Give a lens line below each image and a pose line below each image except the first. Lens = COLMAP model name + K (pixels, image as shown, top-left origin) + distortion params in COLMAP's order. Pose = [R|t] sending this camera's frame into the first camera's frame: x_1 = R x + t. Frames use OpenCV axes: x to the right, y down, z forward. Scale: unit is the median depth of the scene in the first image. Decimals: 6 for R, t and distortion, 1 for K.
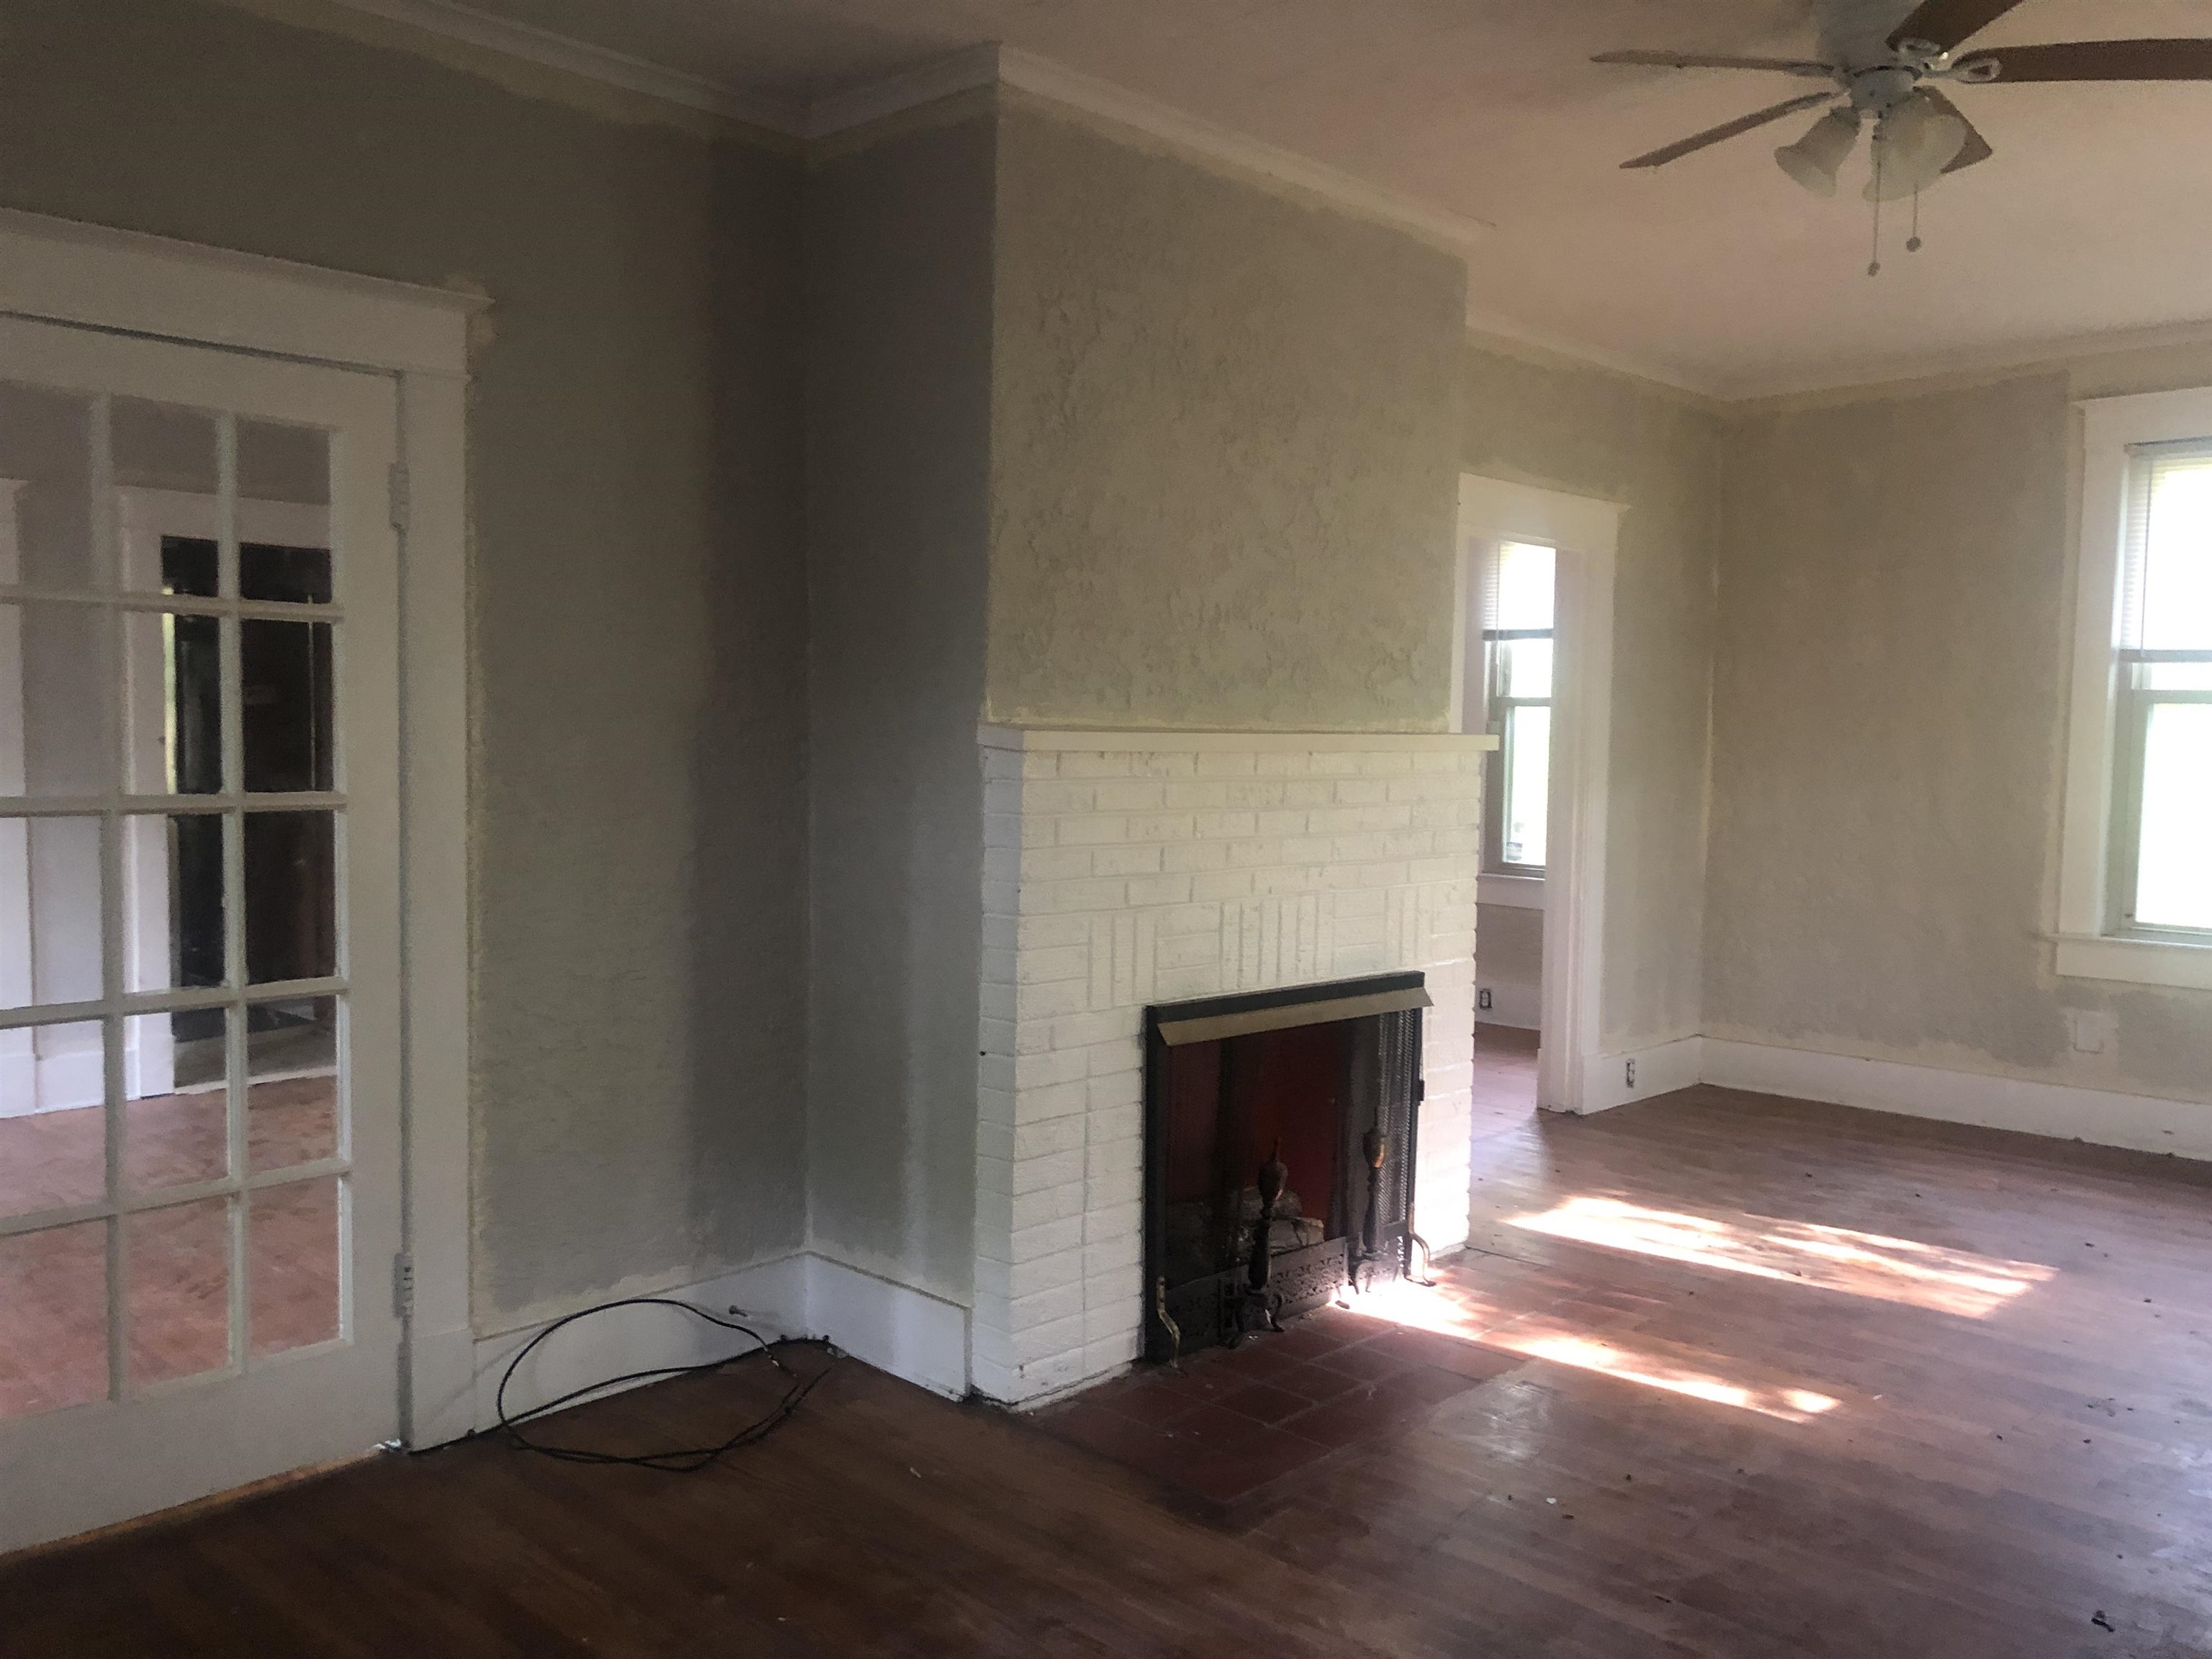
lens RADIAL K [[1809.6, 0, 1111.8], [0, 1809.6, 839.4], [0, 0, 1]] dist [0.056707, -0.057550]
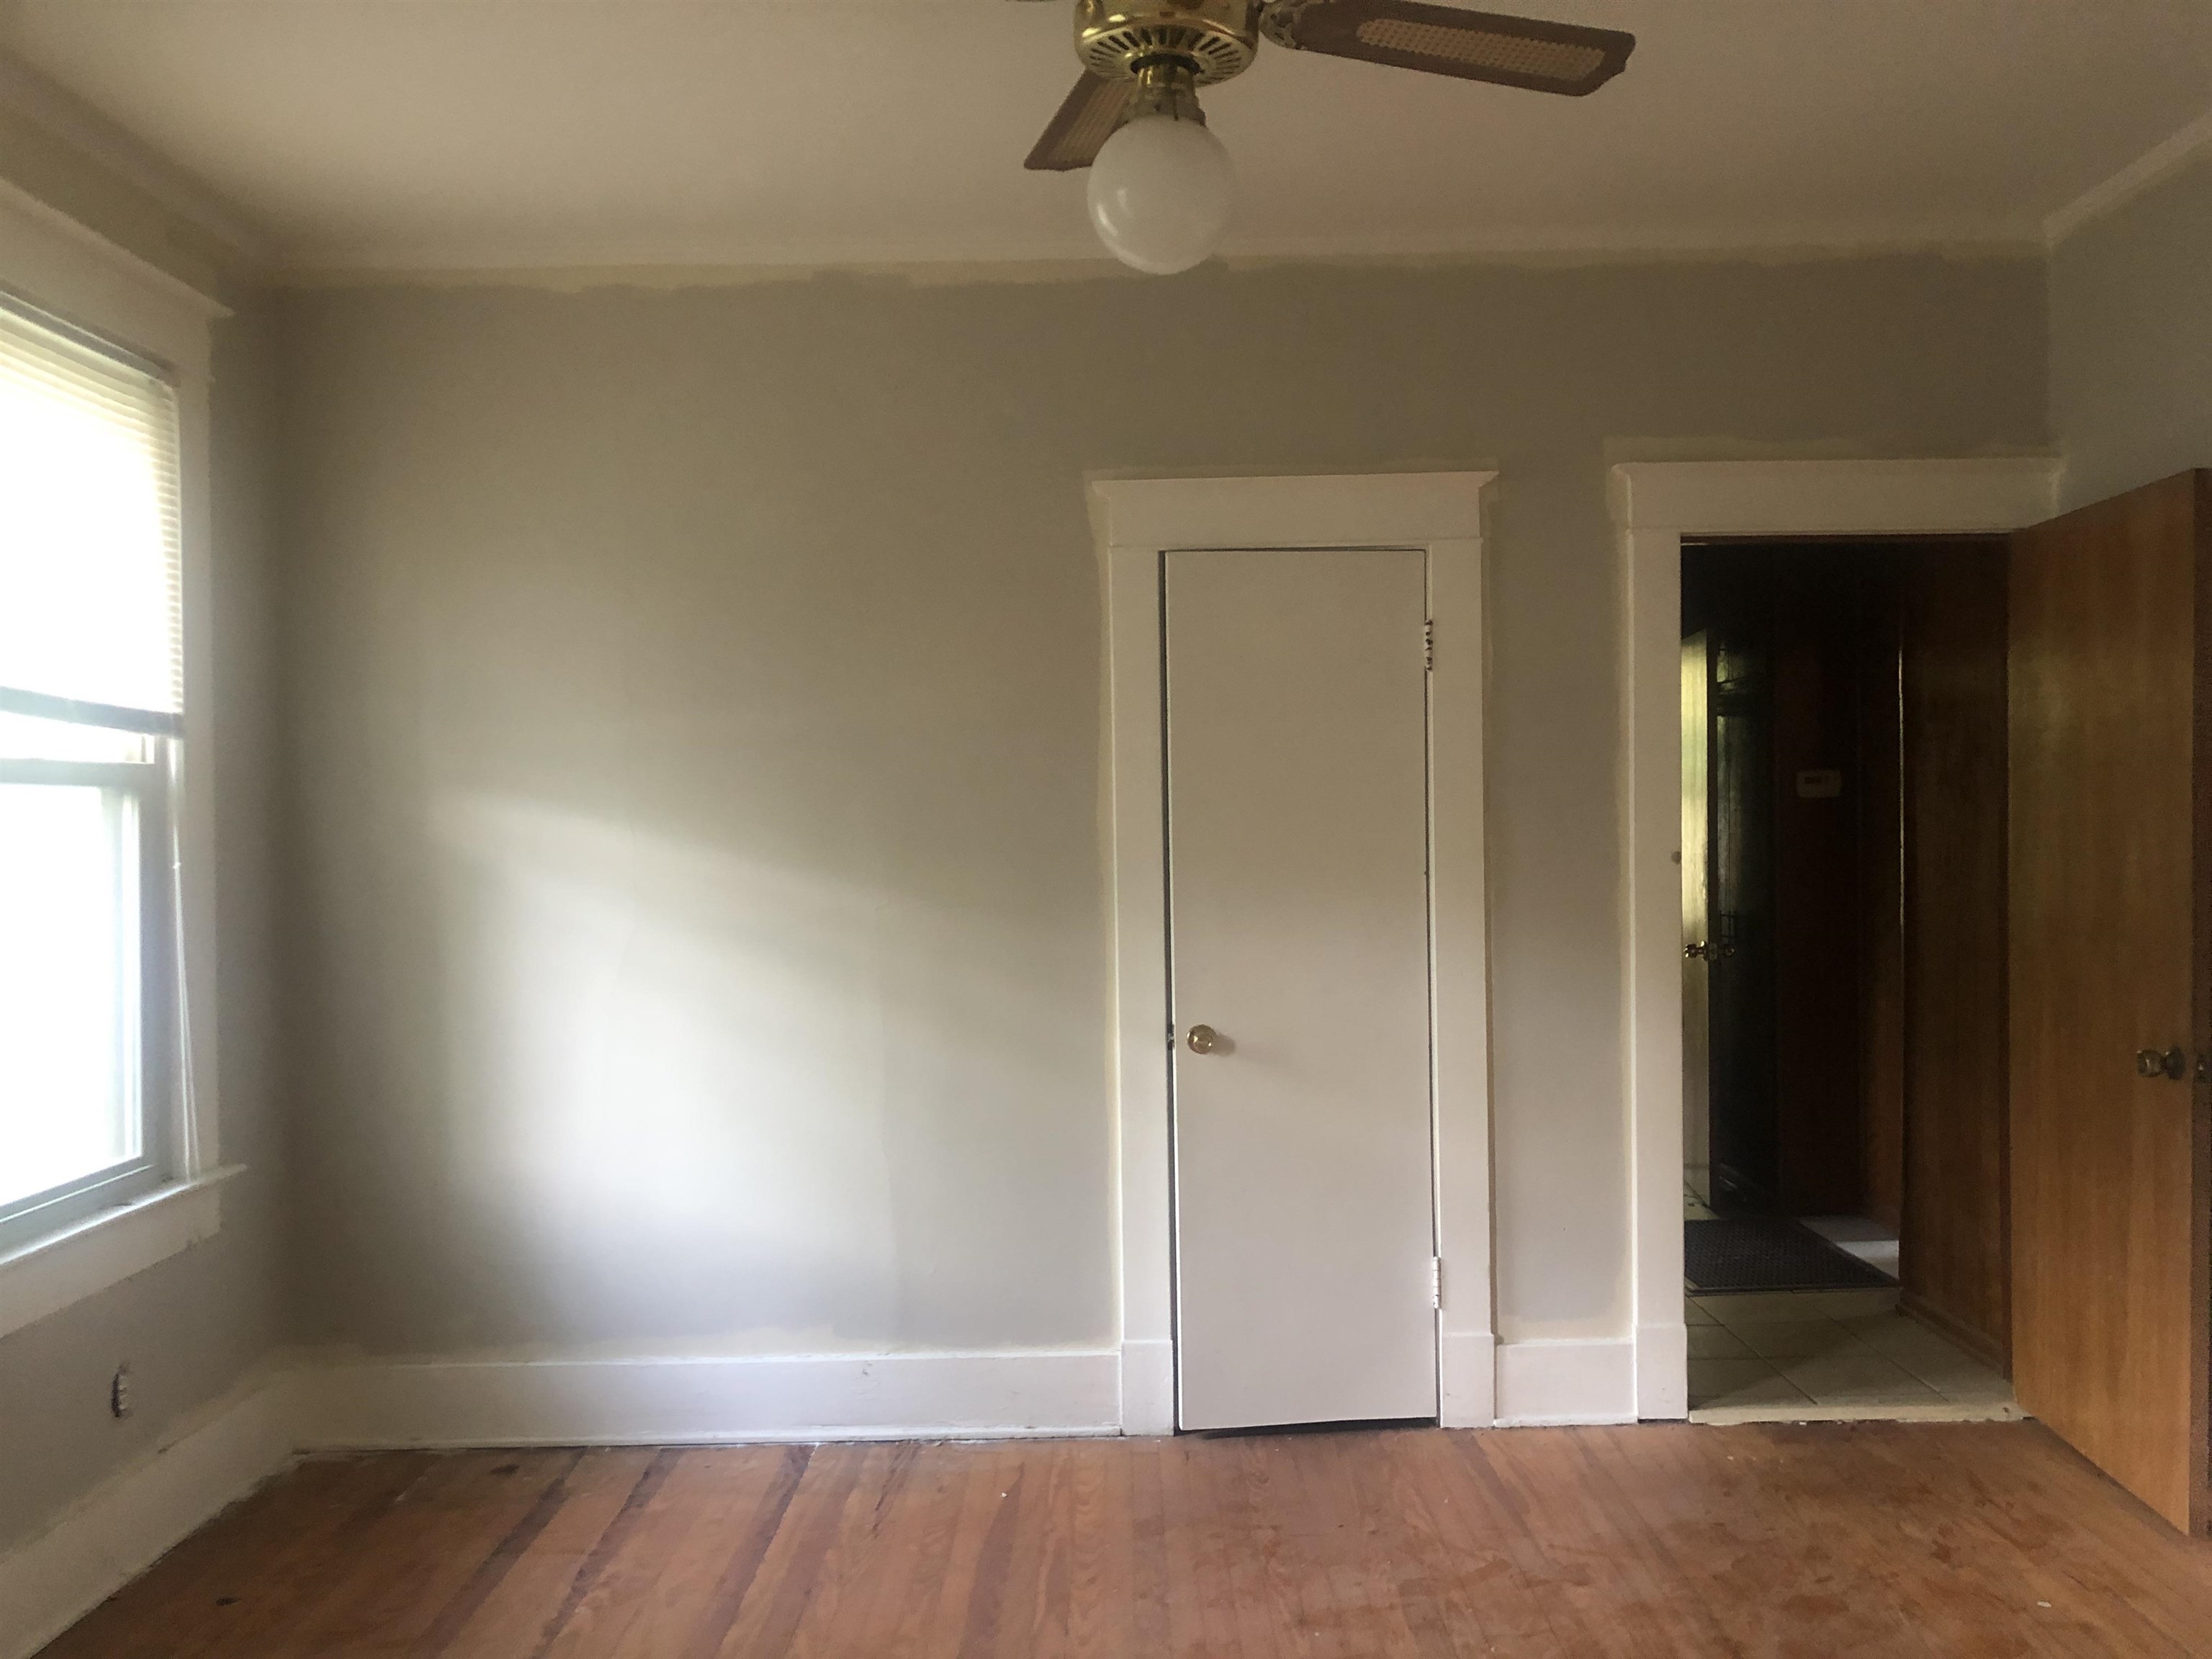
lens RADIAL K [[1809.6, 0, 1111.8], [0, 1809.6, 839.4], [0, 0, 1]] dist [0.056707, -0.057550]
pose [[0.700611, 0.002876, -0.713538, -0.202981], [-0.032046, 0.999110, -0.027438, -0.040079], [0.712824, 0.042089, 0.700079, 0.410841]]
